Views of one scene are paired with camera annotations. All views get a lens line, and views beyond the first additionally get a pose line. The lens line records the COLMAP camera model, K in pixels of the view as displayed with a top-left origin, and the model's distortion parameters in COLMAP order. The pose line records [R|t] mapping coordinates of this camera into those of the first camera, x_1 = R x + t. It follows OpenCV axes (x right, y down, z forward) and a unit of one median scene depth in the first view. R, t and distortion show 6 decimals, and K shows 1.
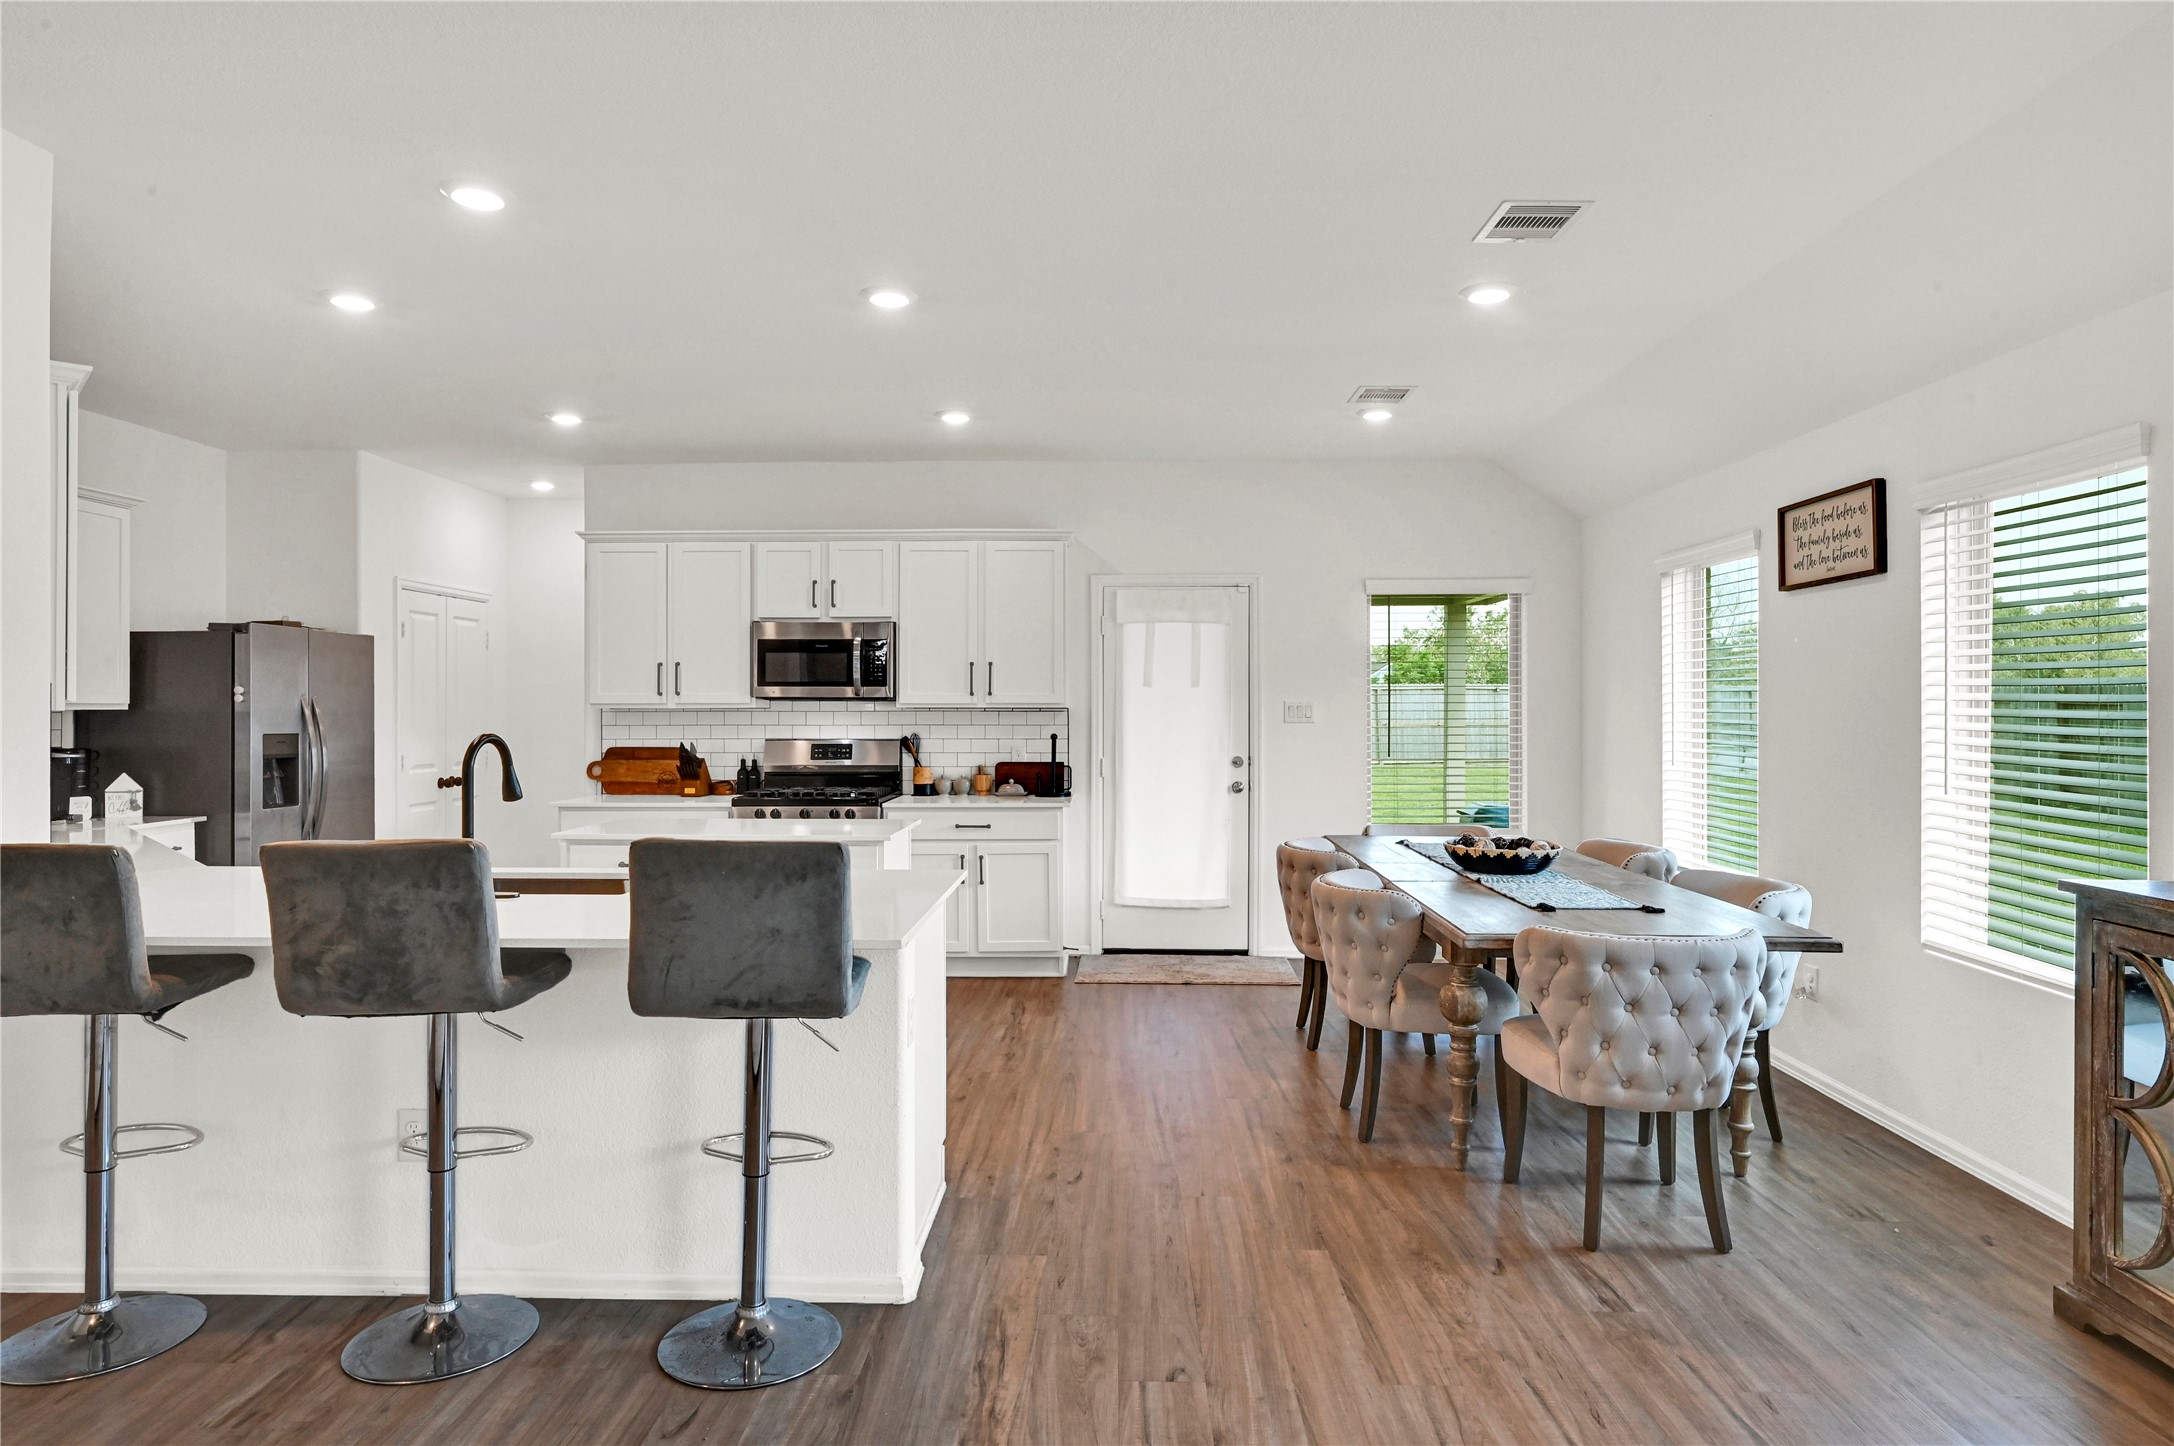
lens RADIAL K [[1247.2, 0, 1080.6], [0, 1247.2, 727.5], [0, 0, 1]] dist [0.013795, 0.001200]
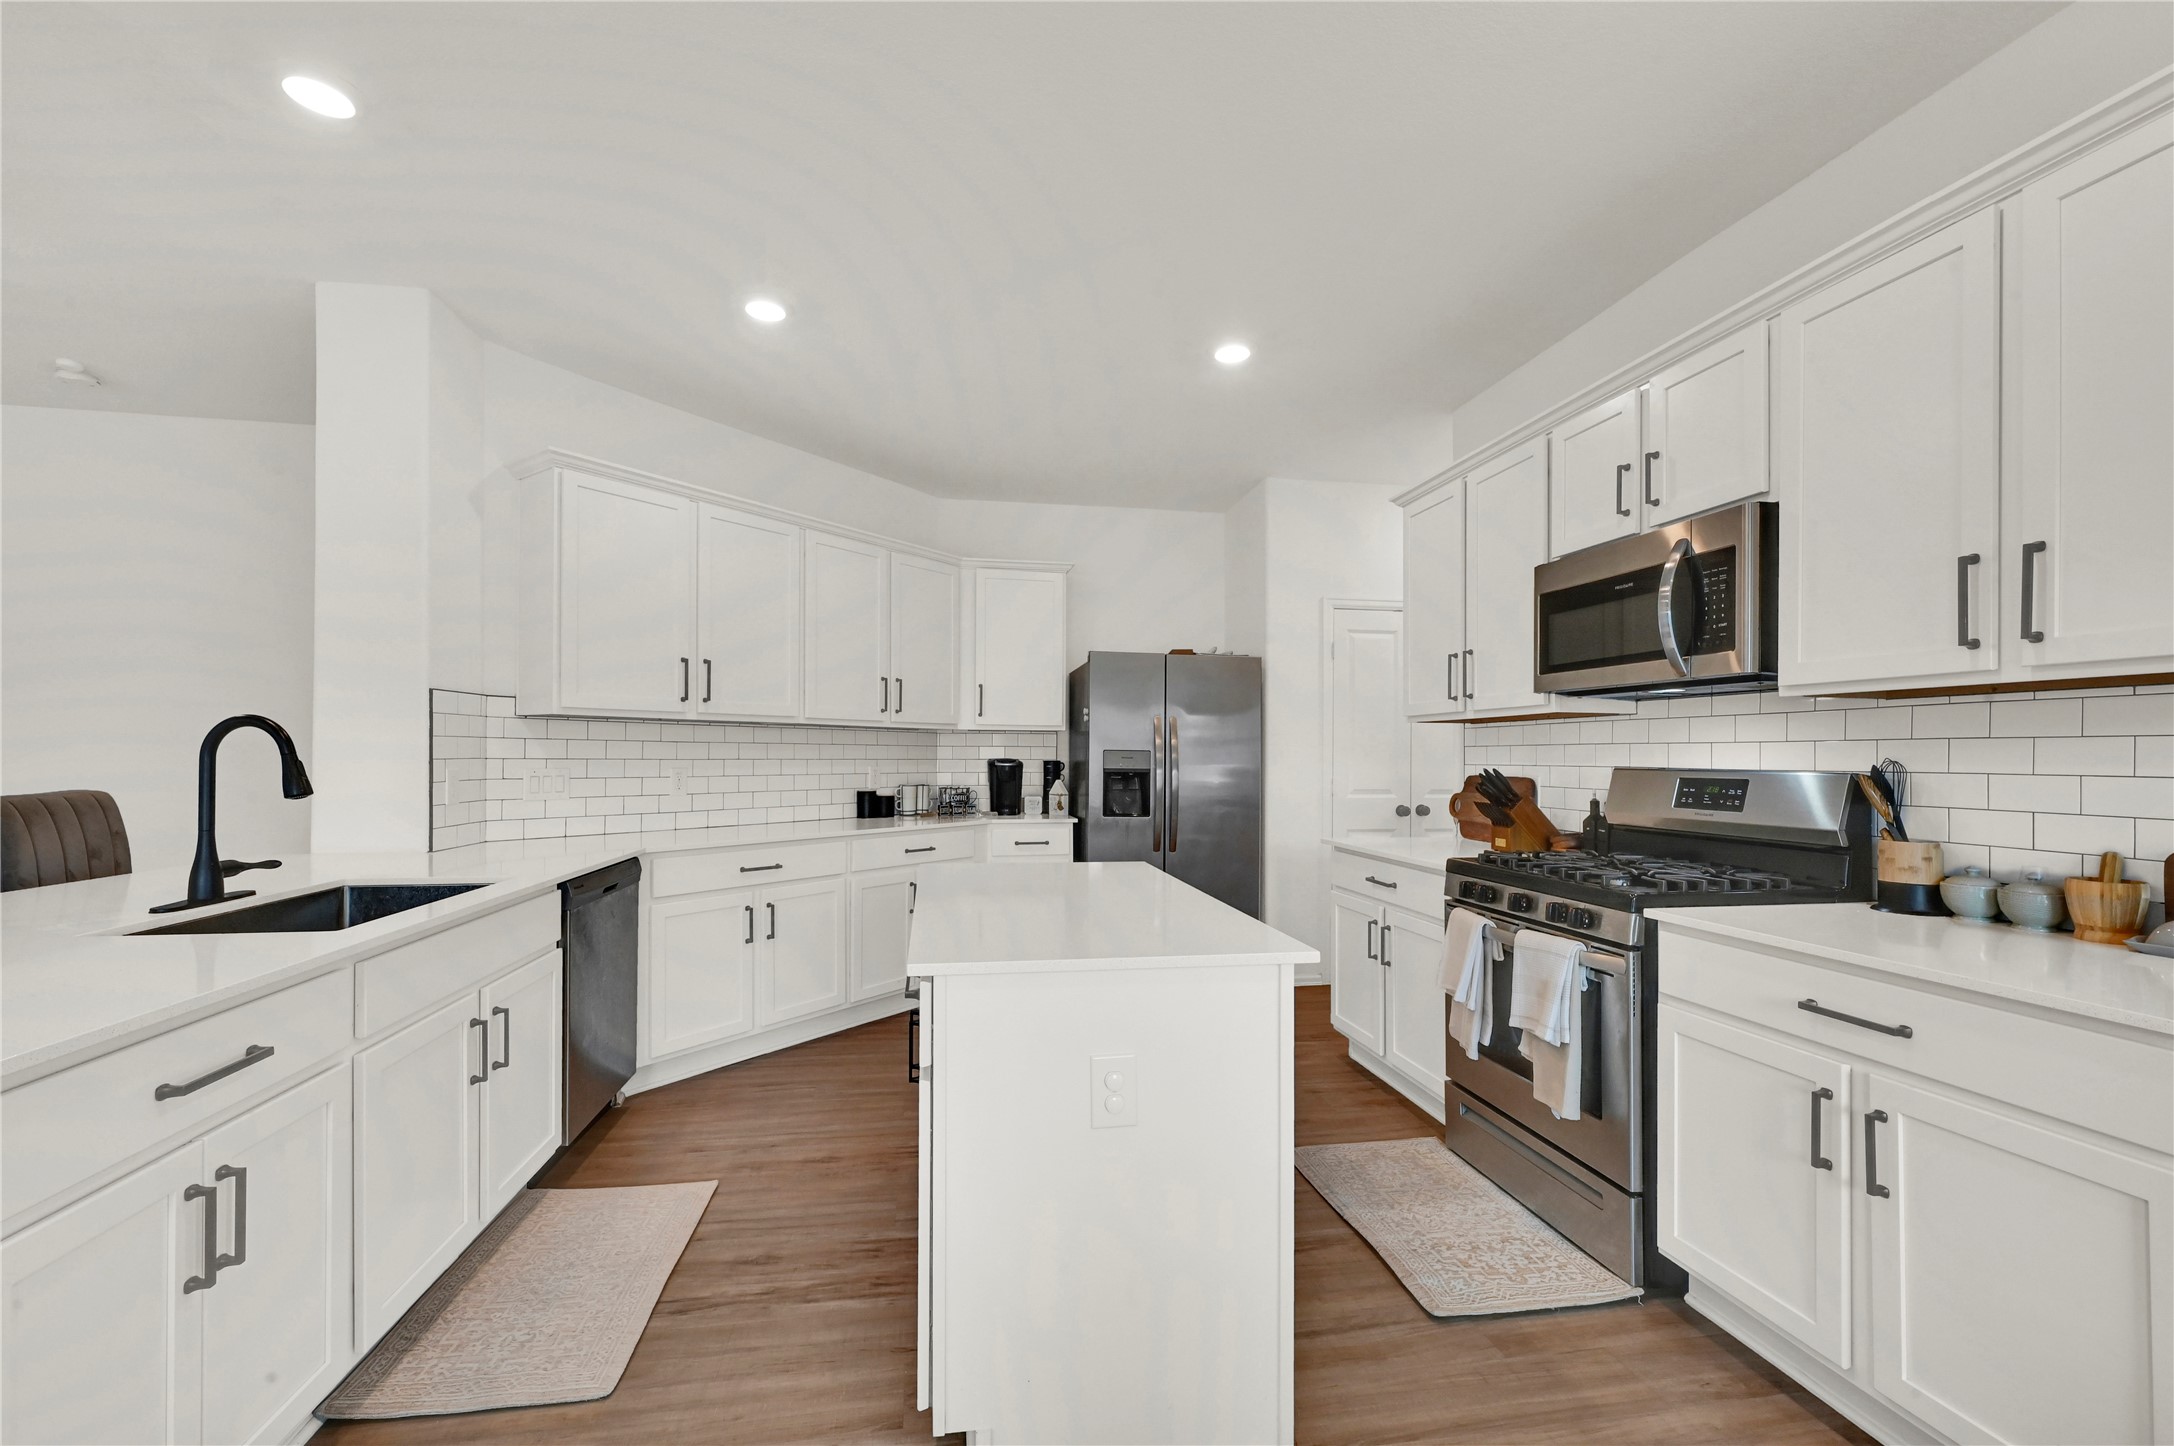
lens RADIAL K [[893.1, 0, 1073.0], [0, 893.1, 742.5], [0, 0, 1]] dist [-0.000265, -0.000907]
pose [[0.186195, -0.011938, -0.982440, 0.113281], [-0.020679, 0.999657, -0.016066, 0.010332], [0.982295, 0.023307, 0.185884, 0.703084]]
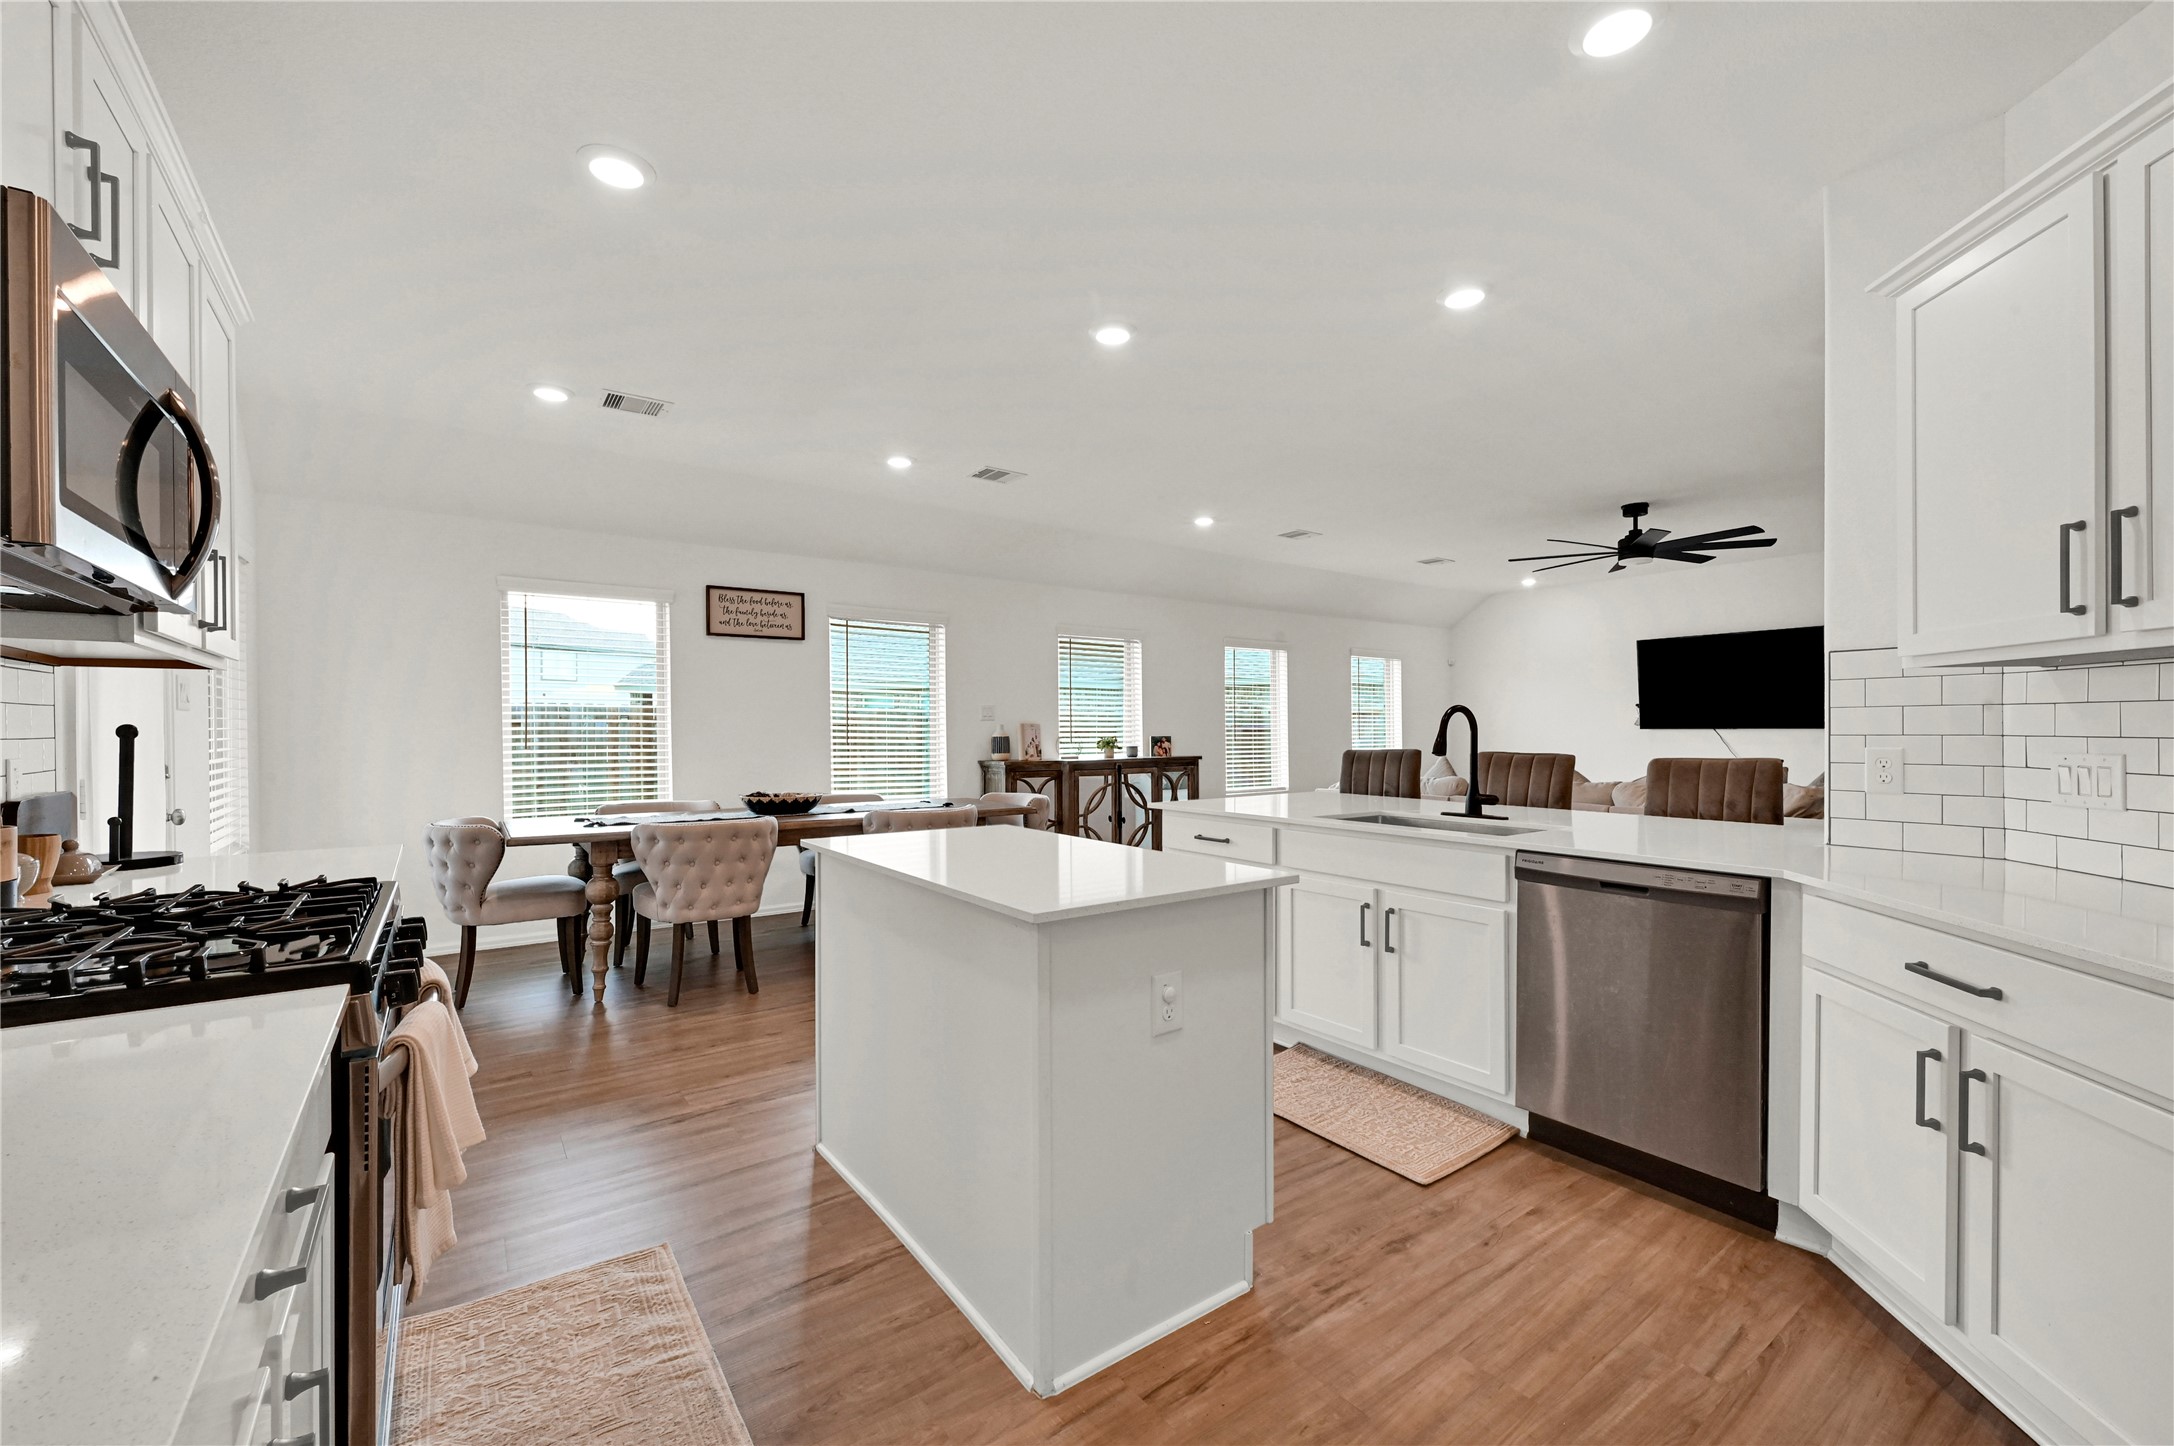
lens RADIAL K [[893.1, 0, 1100.5], [0, 893.1, 734.5], [0, 0, 1]] dist [-0.000265, -0.000907]
pose [[-0.621296, -0.003550, 0.783568, -0.491371], [0.013343, 0.999797, 0.015109, 0.008172], [-0.783462, 0.019842, -0.621122, 0.948712]]
